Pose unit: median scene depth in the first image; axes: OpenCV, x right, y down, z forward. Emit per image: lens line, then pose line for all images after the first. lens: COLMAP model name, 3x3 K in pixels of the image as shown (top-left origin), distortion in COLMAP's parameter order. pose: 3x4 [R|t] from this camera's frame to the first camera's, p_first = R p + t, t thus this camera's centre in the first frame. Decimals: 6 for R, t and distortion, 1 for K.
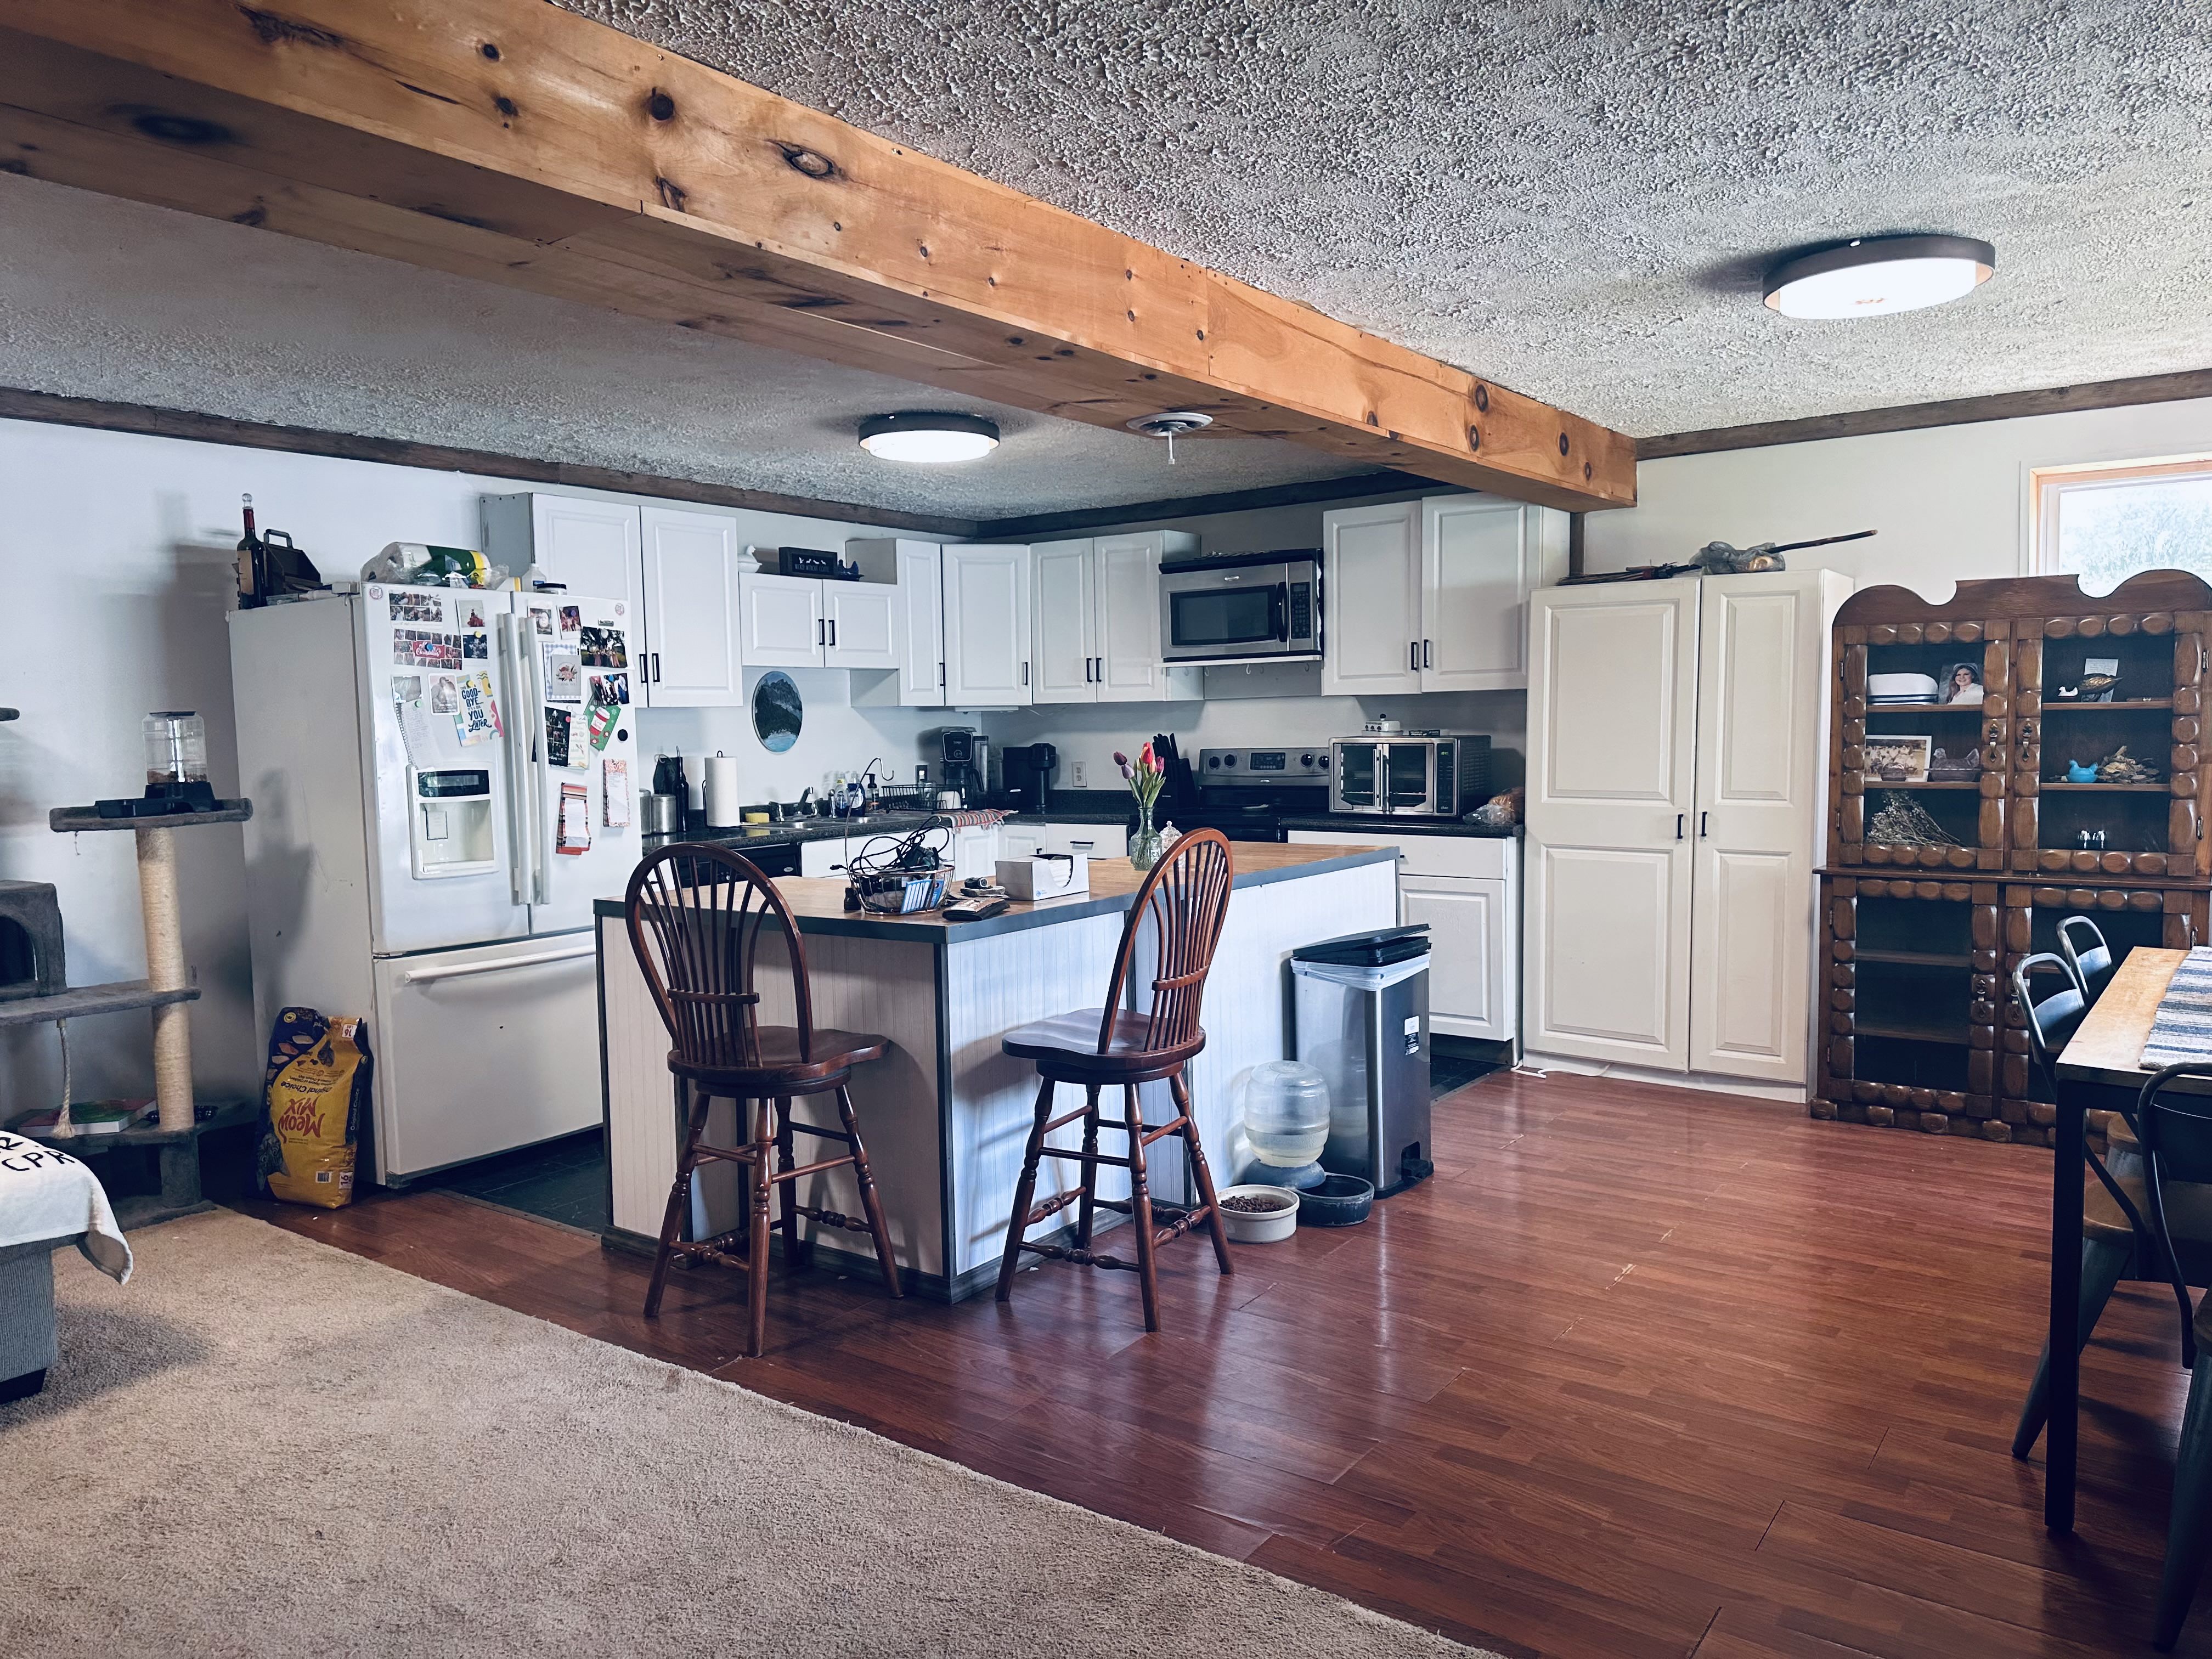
lens RADIAL K [[1551.9, 0, 1099.3], [0, 1551.9, 828.9], [0, 0, 1]] dist [0.053314, -0.064319]
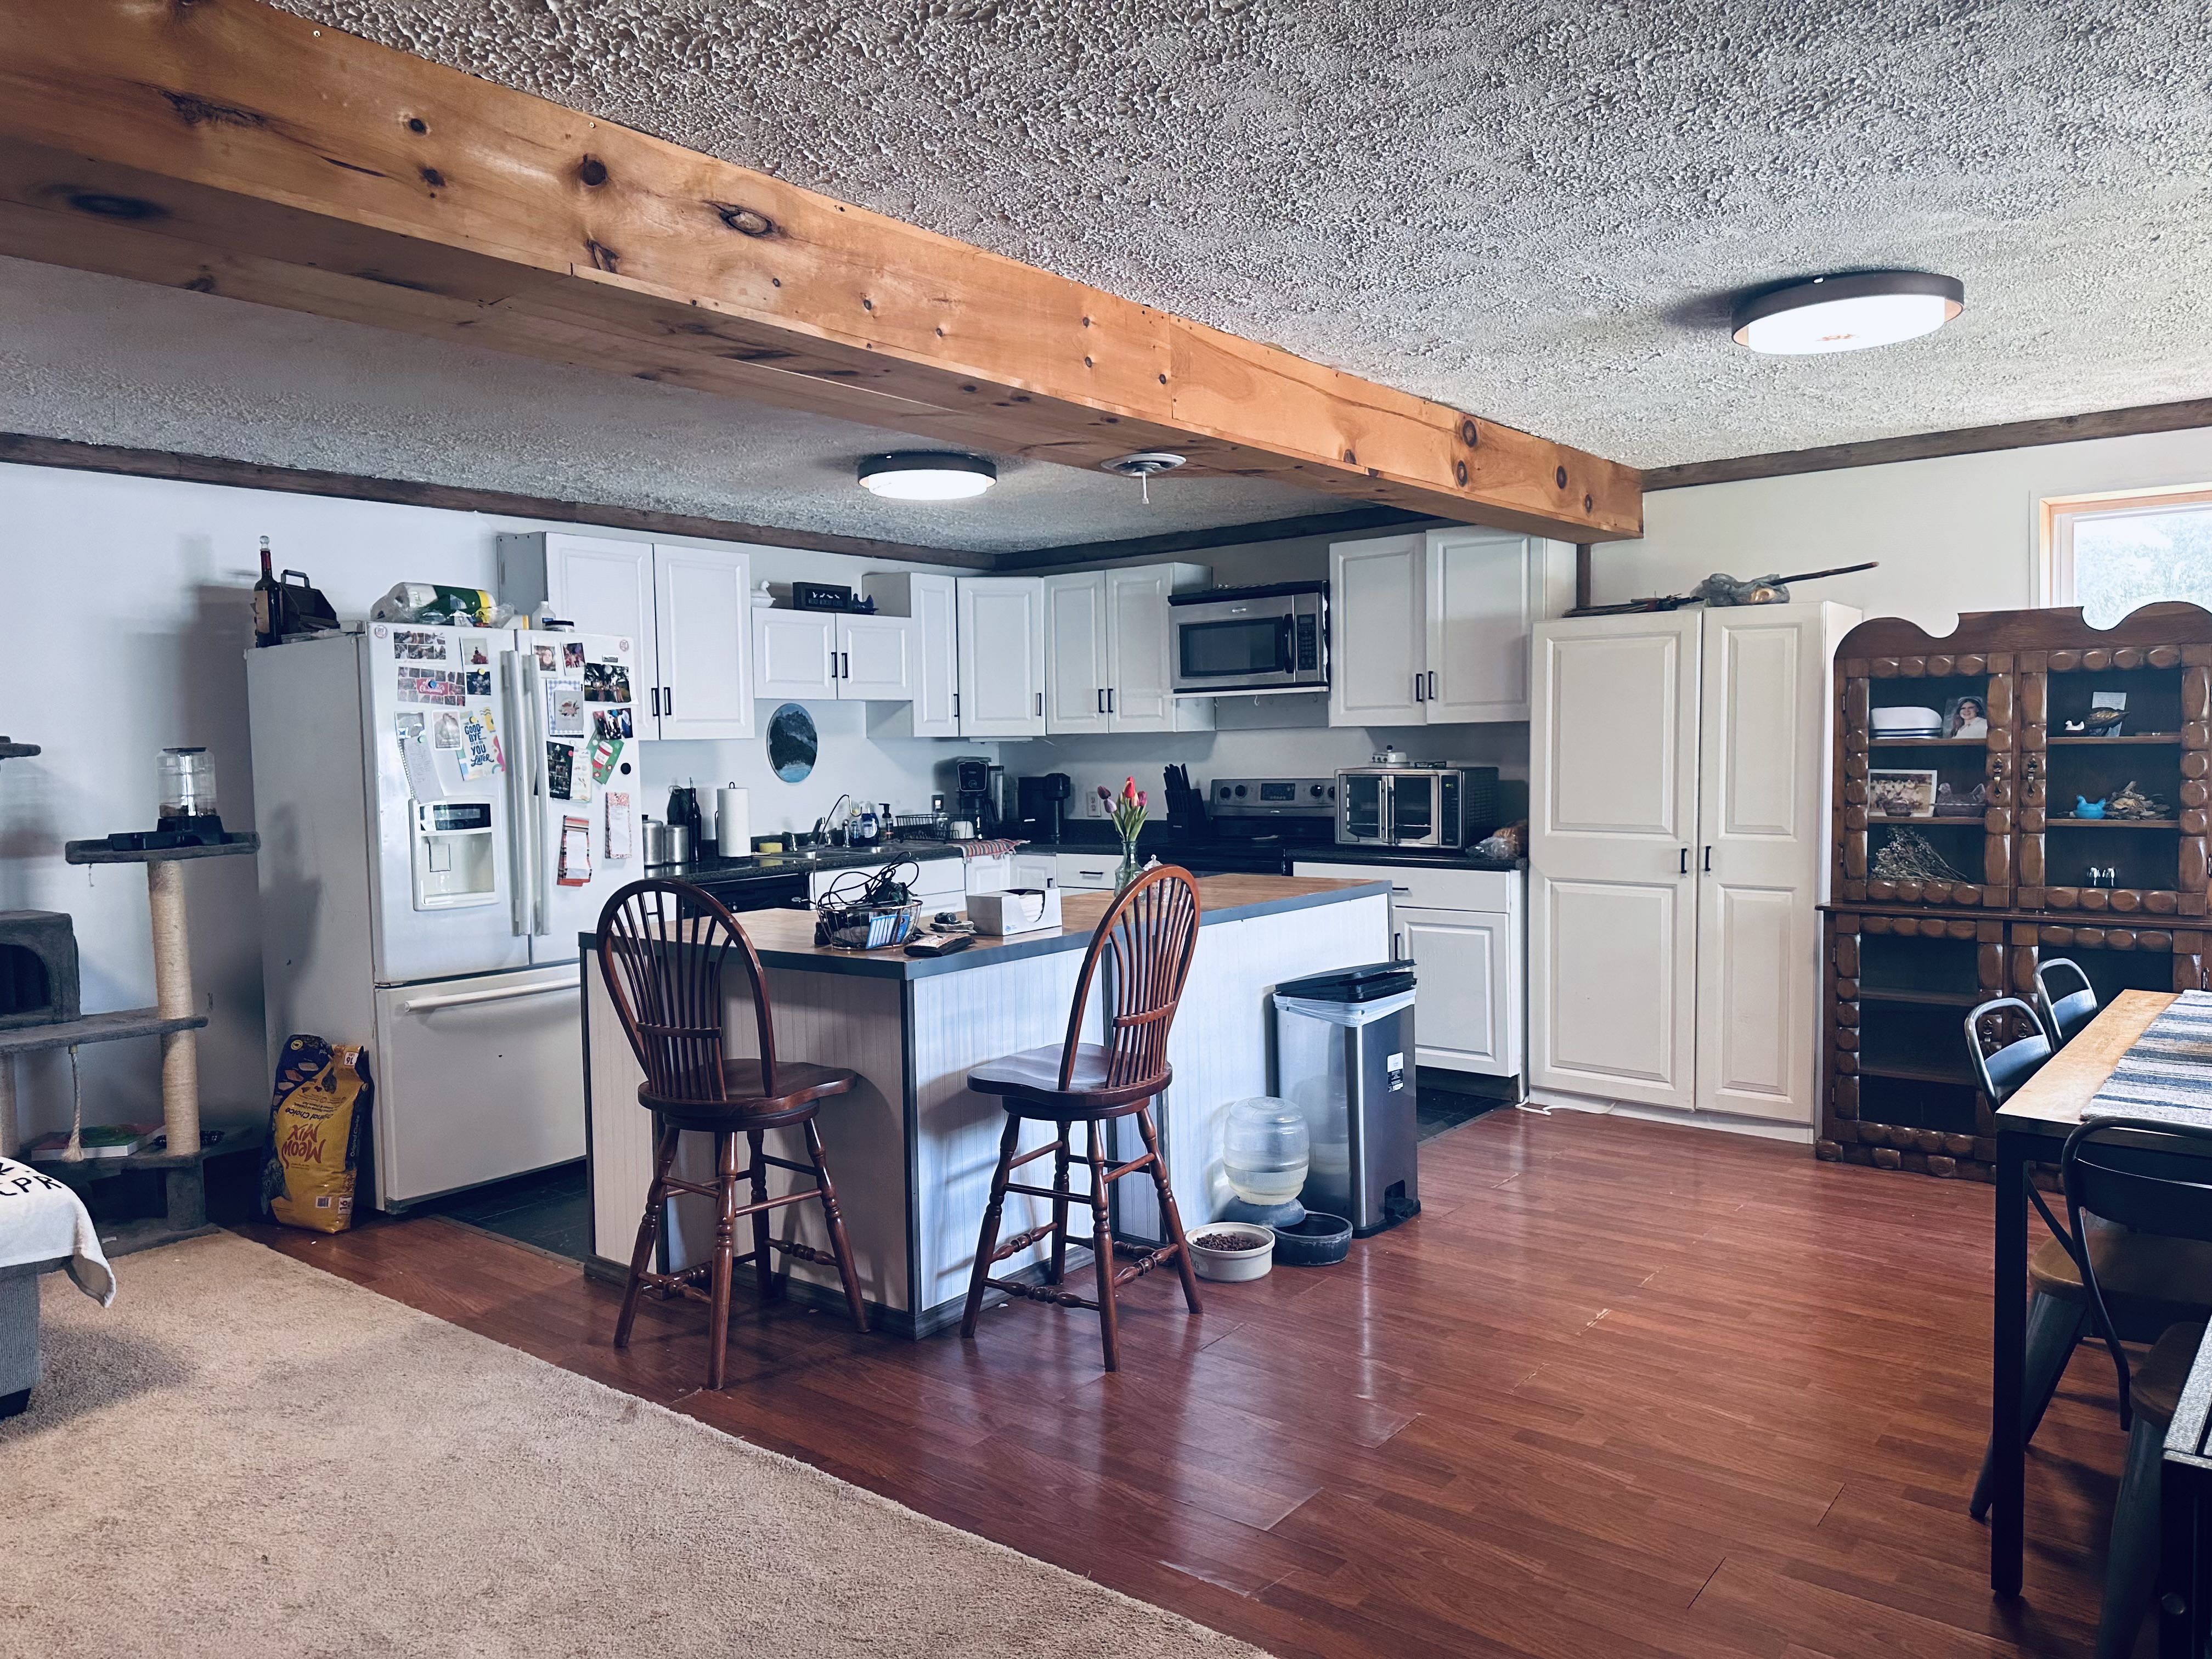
lens RADIAL K [[1551.9, 0, 1089.3], [0, 1551.9, 818.4], [0, 0, 1]] dist [0.053314, -0.064319]
pose [[0.999074, 0.001653, -0.042999, 0.048752], [-0.002621, 0.999744, -0.022456, -0.006546], [0.042951, 0.022548, 0.998823, -0.004652]]
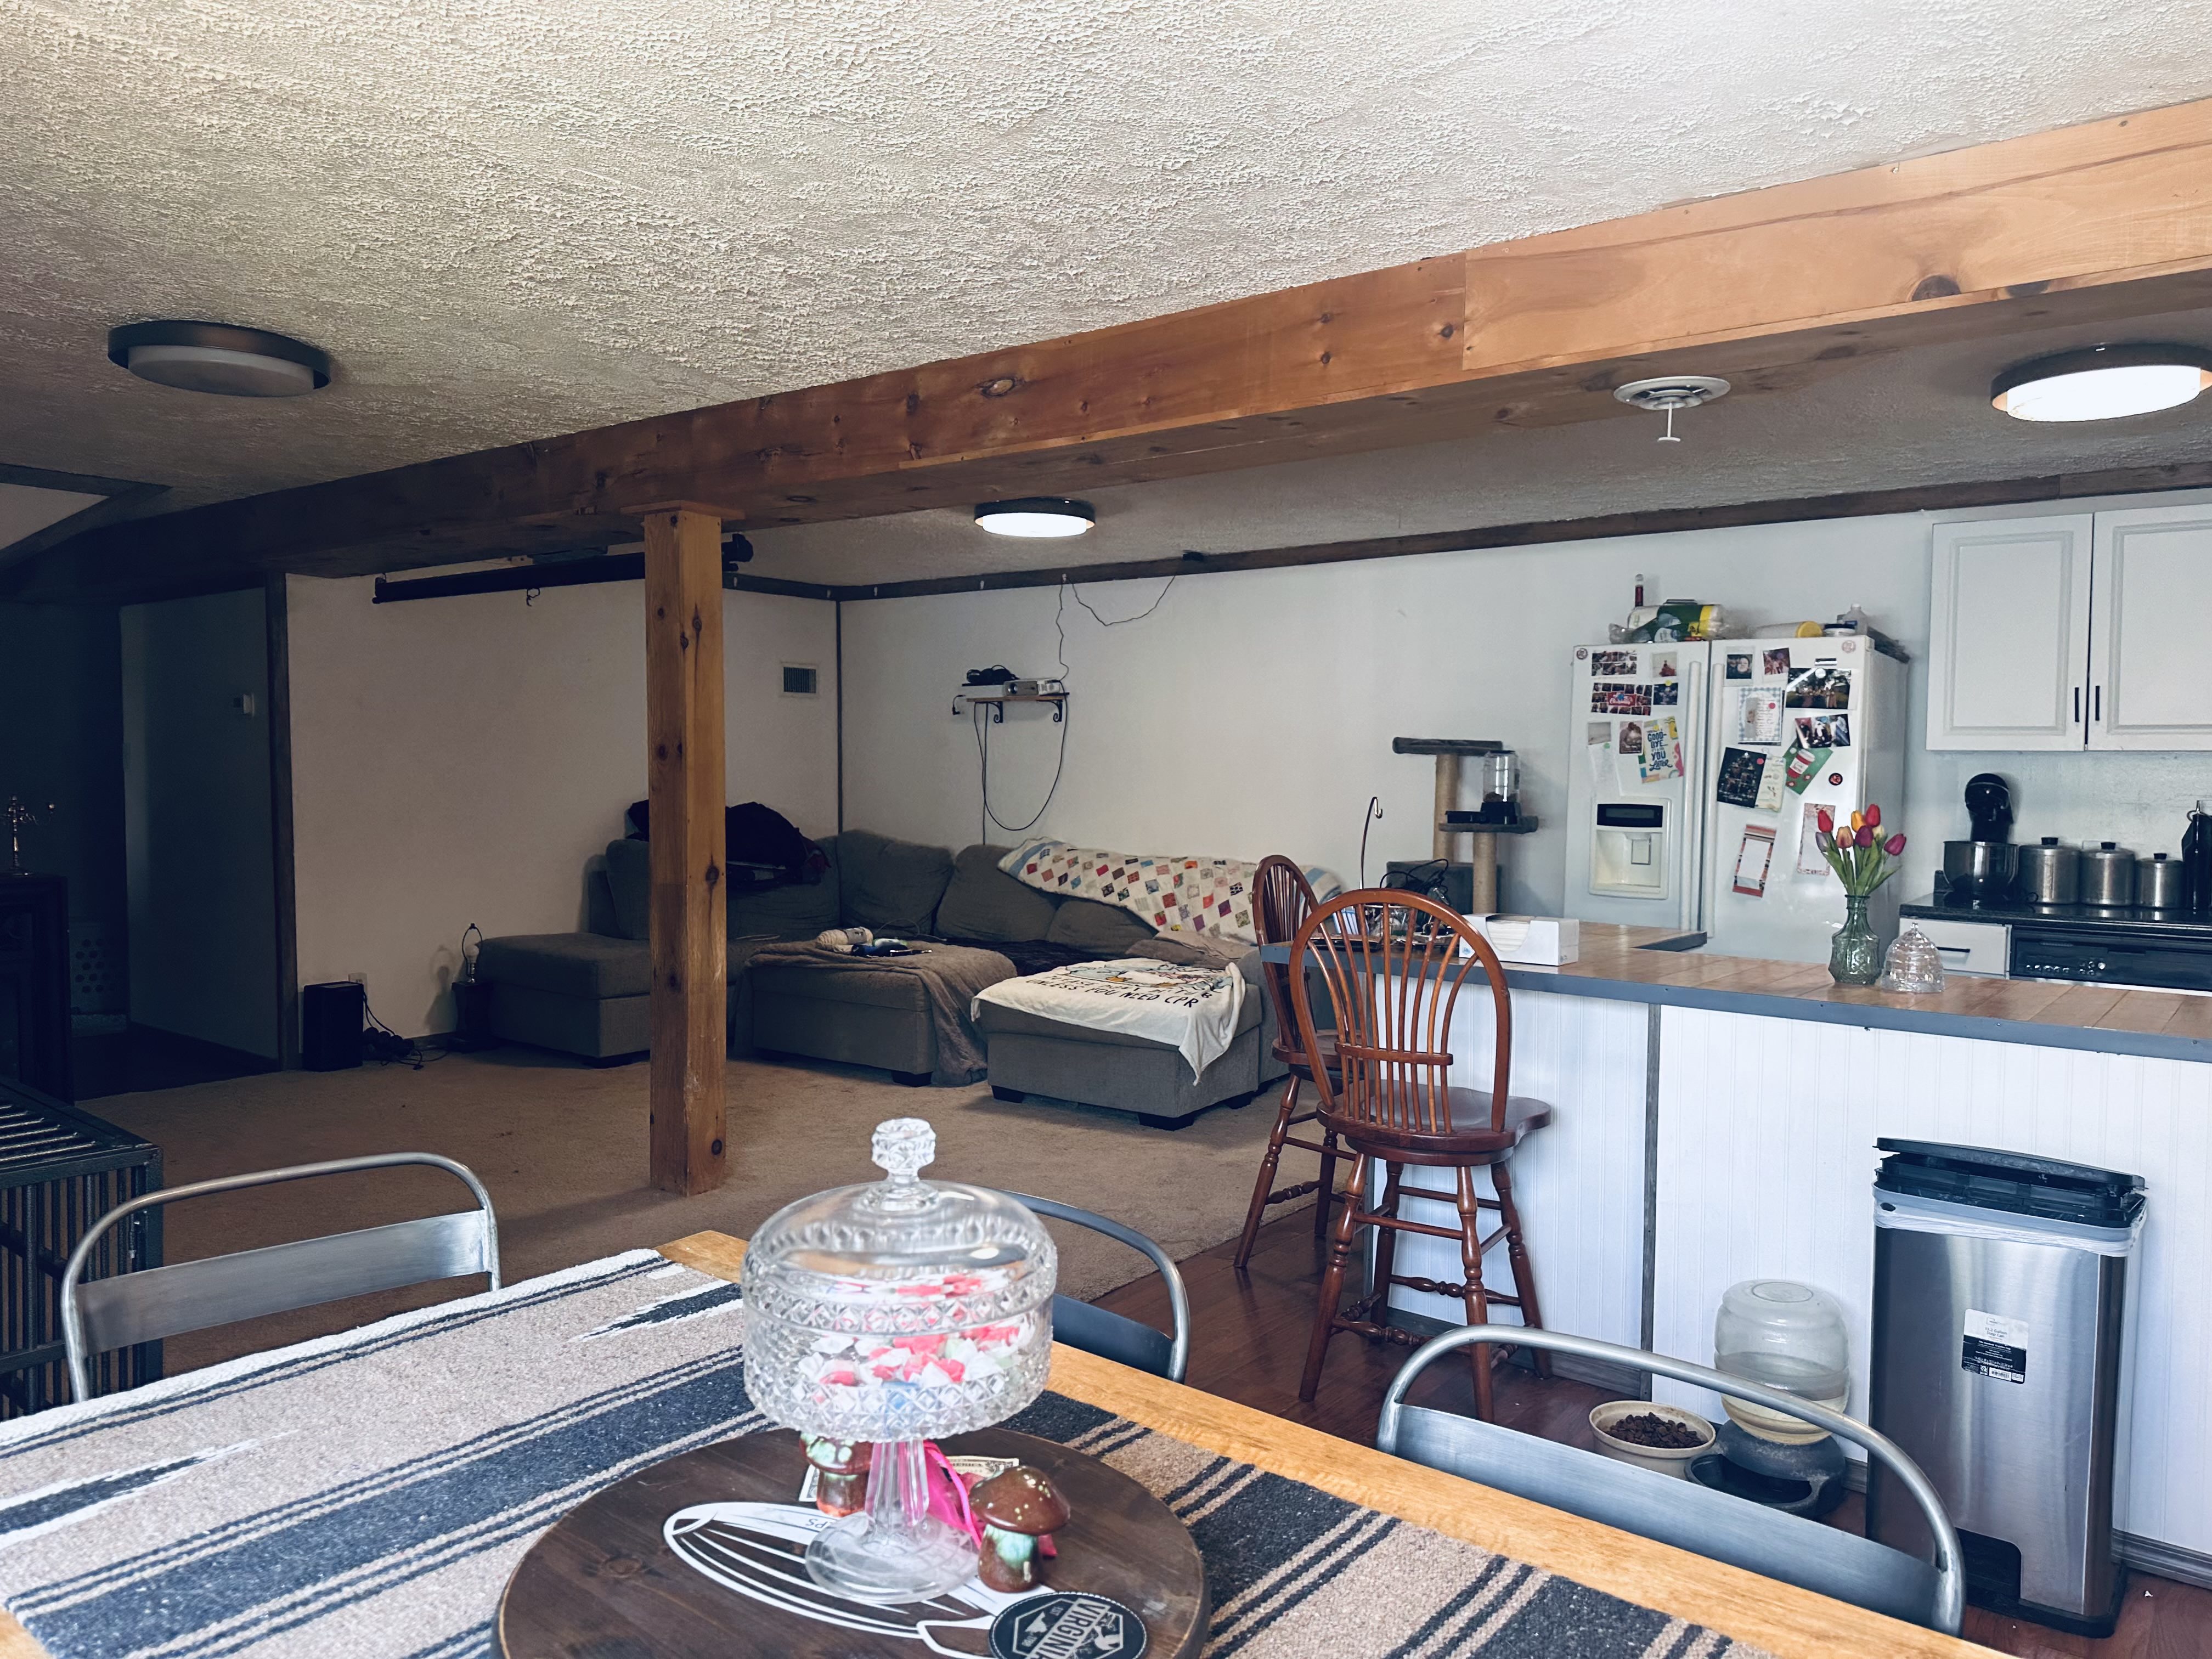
lens RADIAL K [[1551.9, 0, 1104.3], [0, 1551.9, 840.3], [0, 0, 1]] dist [0.053314, -0.064319]
pose [[-0.021881, 0.064953, -0.997648, 0.782464], [-0.086338, 0.994037, 0.066611, -0.057487], [0.996026, 0.087593, -0.016143, 0.684550]]
